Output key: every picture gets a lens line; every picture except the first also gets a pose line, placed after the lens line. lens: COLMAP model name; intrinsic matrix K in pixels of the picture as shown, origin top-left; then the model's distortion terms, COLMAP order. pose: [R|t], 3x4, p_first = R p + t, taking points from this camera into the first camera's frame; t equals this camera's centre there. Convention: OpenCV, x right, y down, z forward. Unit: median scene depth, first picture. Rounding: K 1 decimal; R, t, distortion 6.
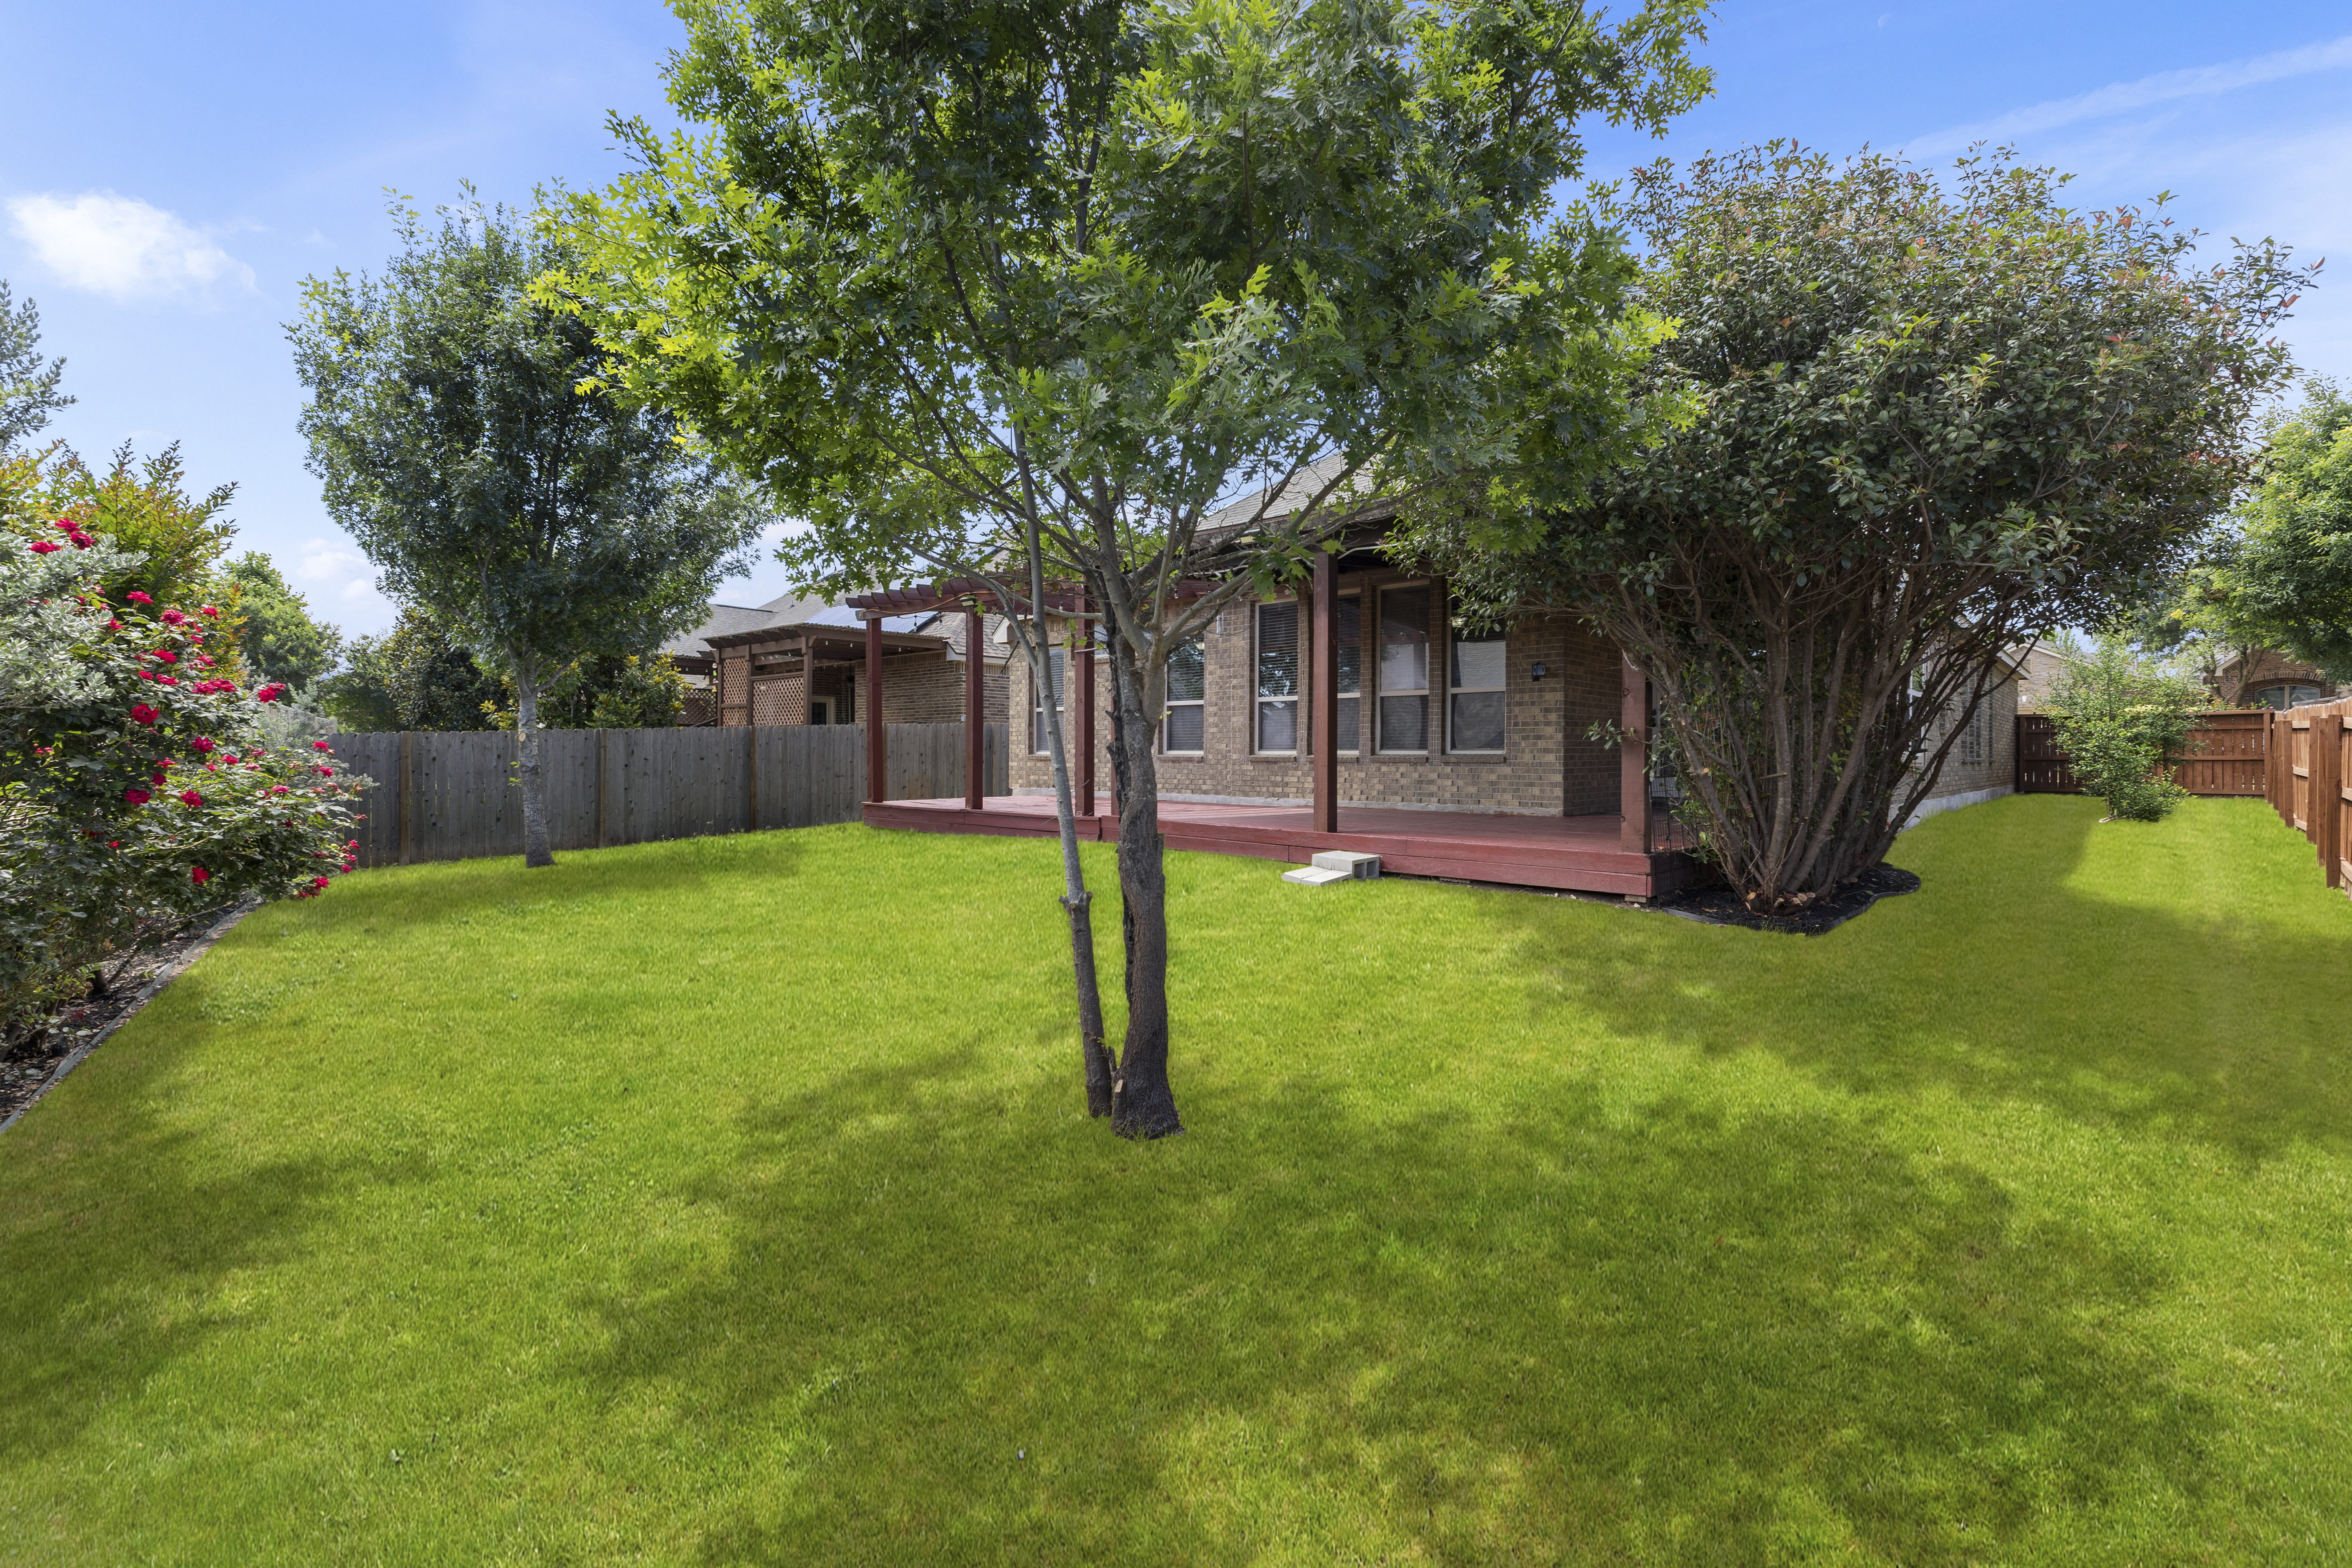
lens RADIAL K [[1014.6, 0, 1165.4], [0, 1014.6, 784.3], [0, 0, 1]] dist [0.013488, -0.003848]
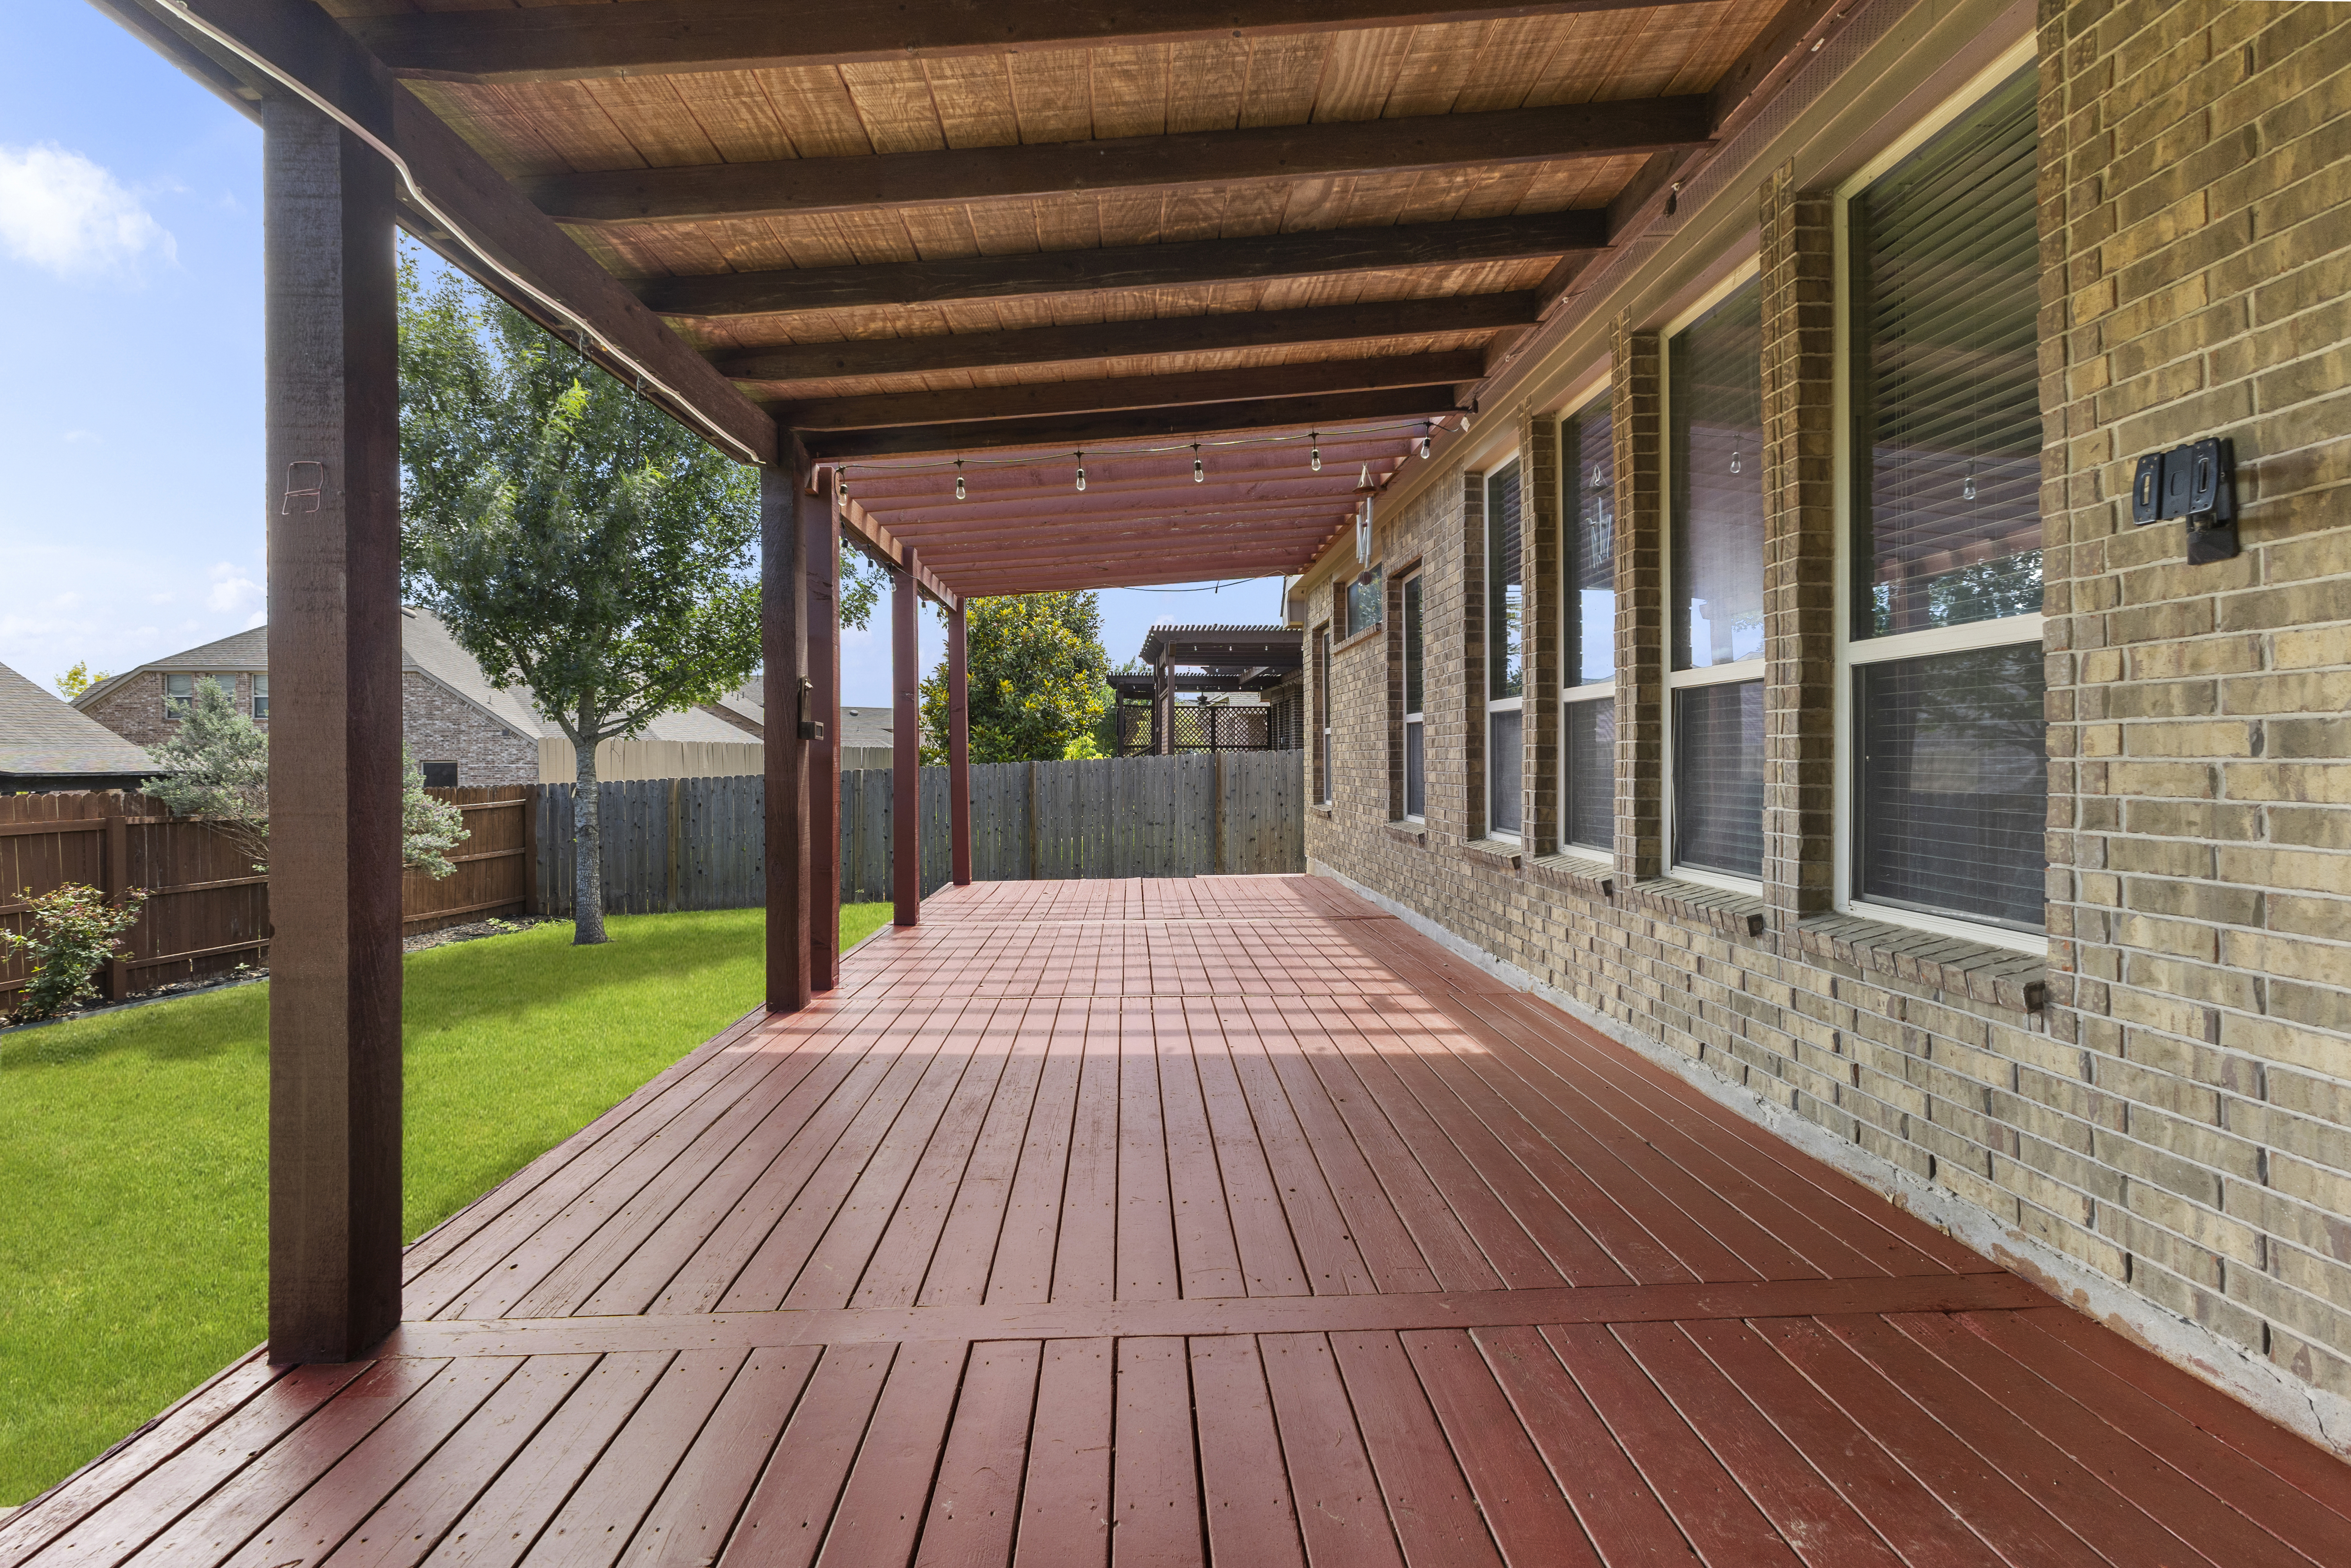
lens RADIAL K [[1014.1, 0, 1195.3], [0, 1014.1, 772.1], [0, 0, 1]] dist [0.013488, -0.003848]
pose [[0.729331, 0.008623, -0.684107, 0.331546], [-0.023267, 0.999655, -0.012204, -0.057015], [0.683766, 0.024818, 0.729279, 0.715111]]
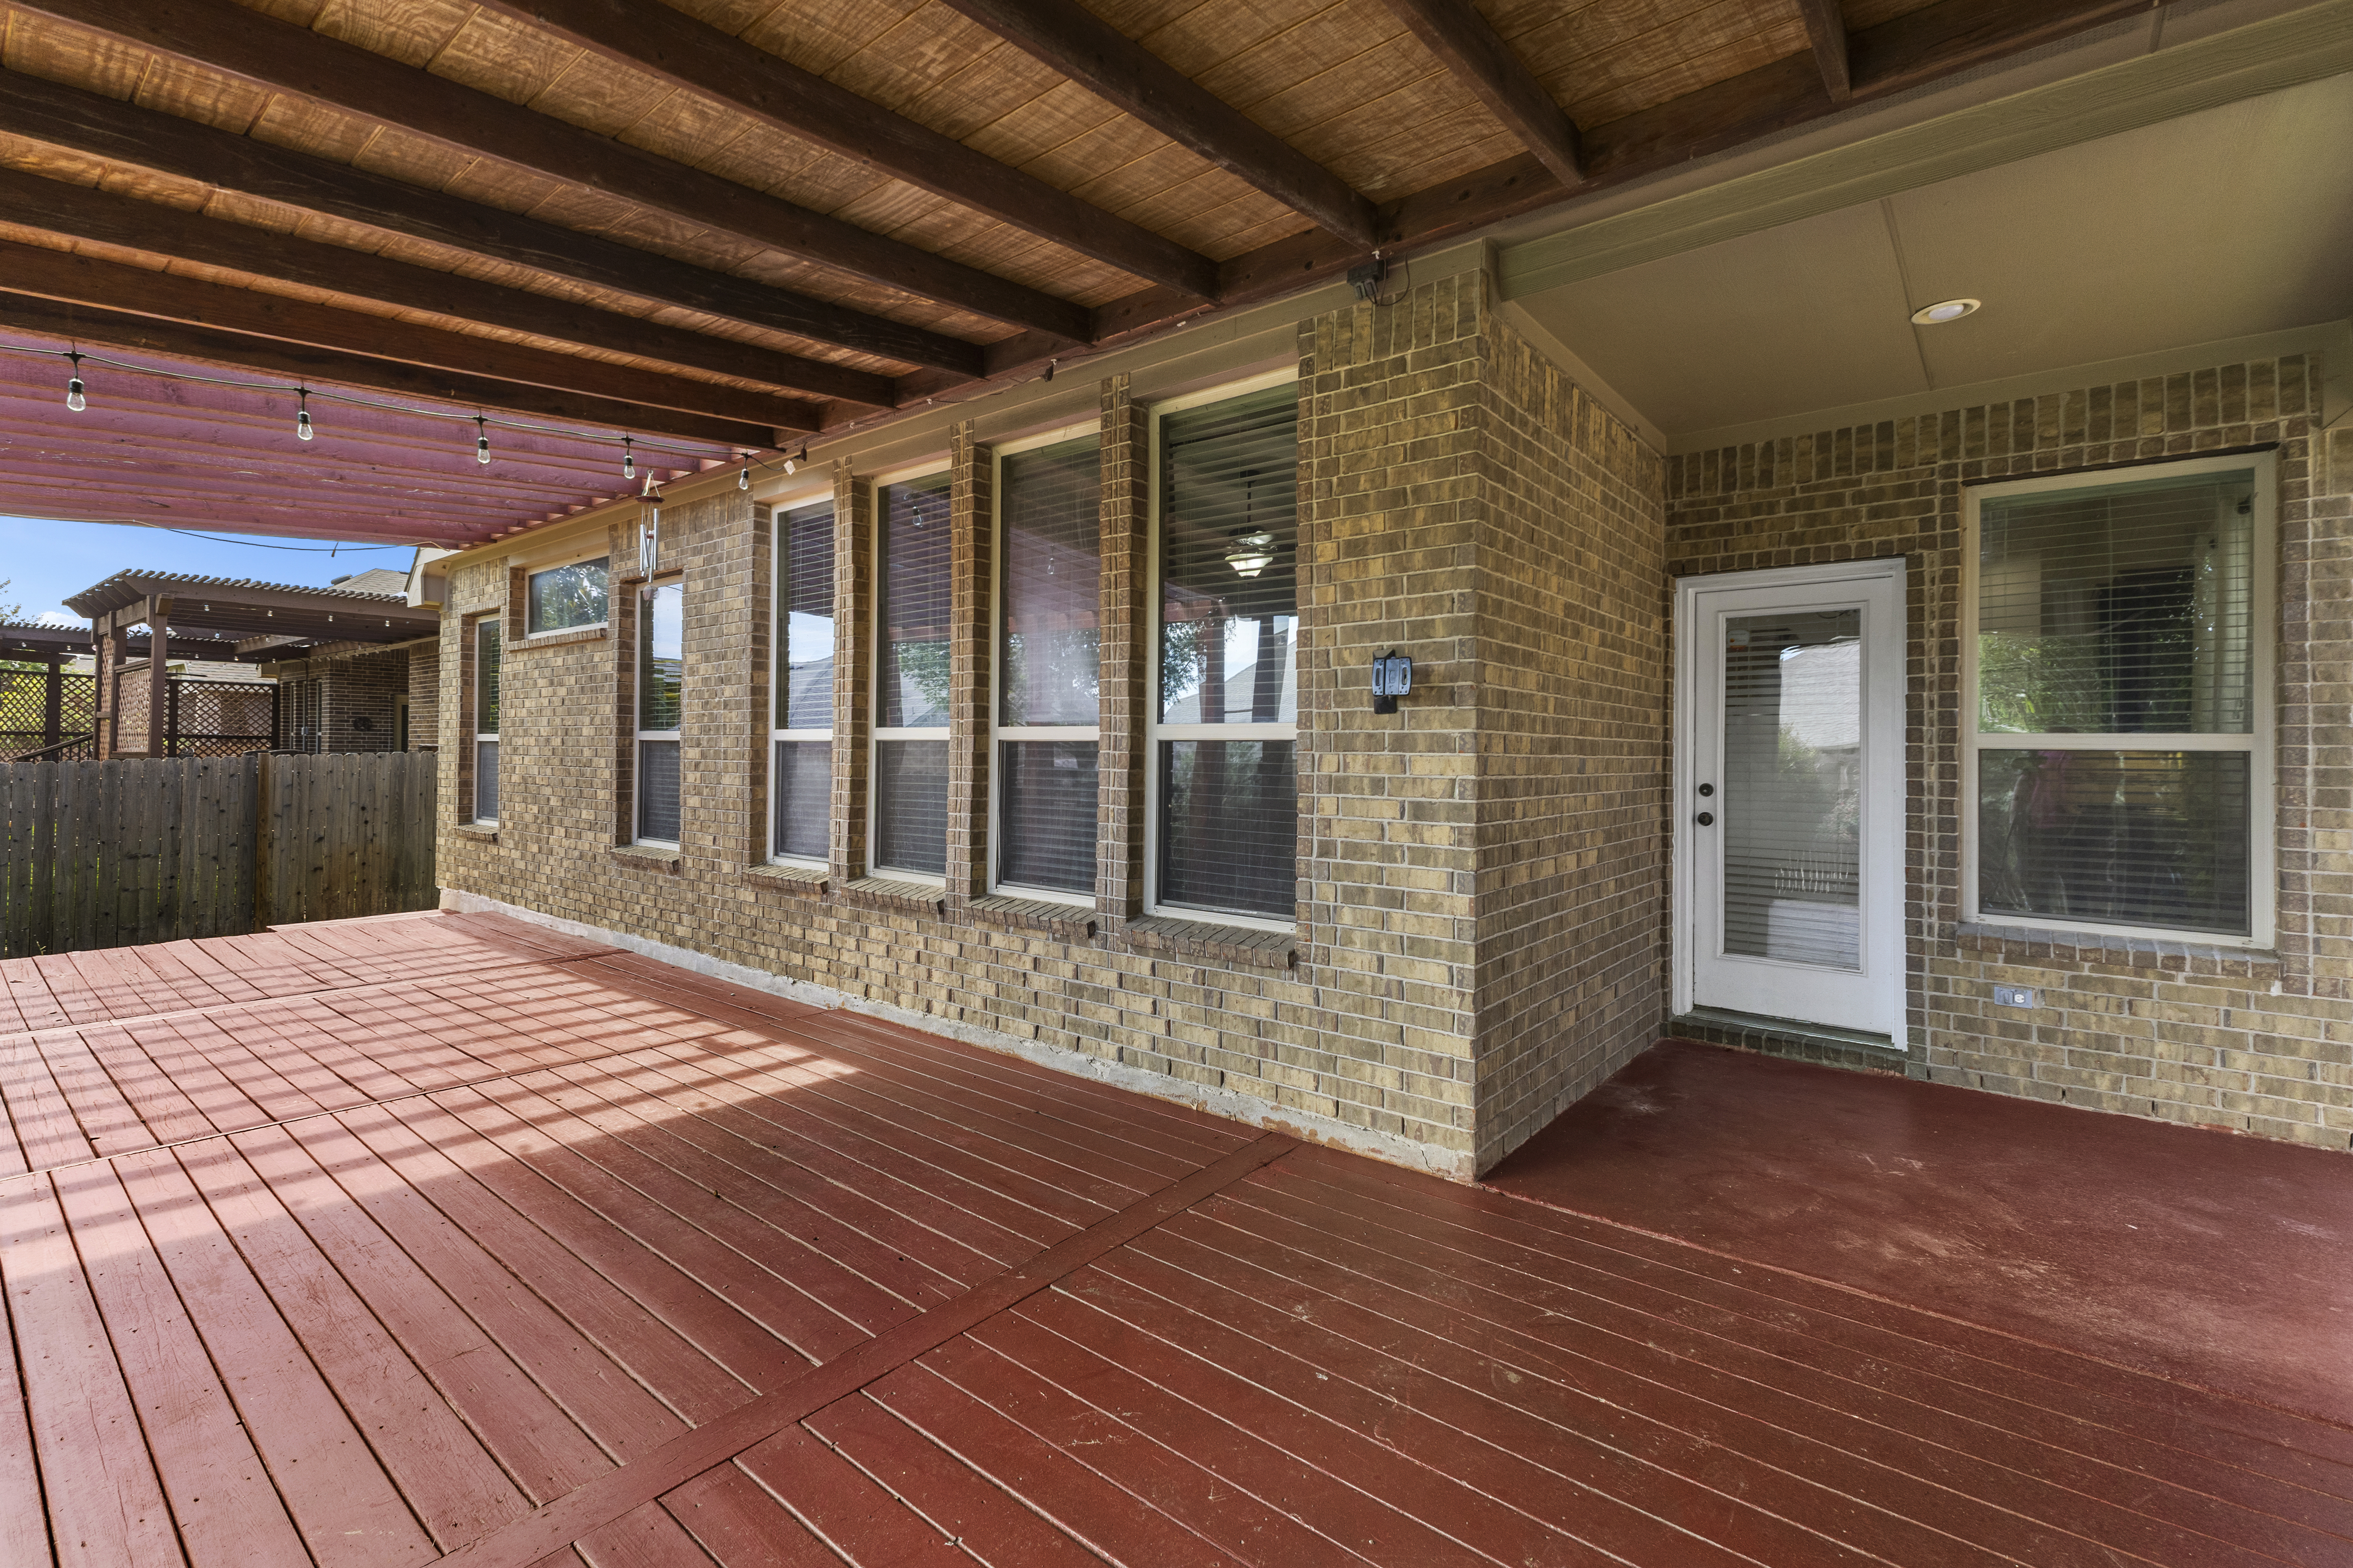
lens RADIAL K [[1015.0, 0, 1169.3], [0, 1015.0, 764.2], [0, 0, 1]] dist [0.013488, -0.003848]
pose [[0.997006, 0.015660, 0.075724, 0.257992], [-0.013354, 0.999434, -0.030870, -0.070174], [-0.076165, 0.029766, 0.996651, 0.655556]]
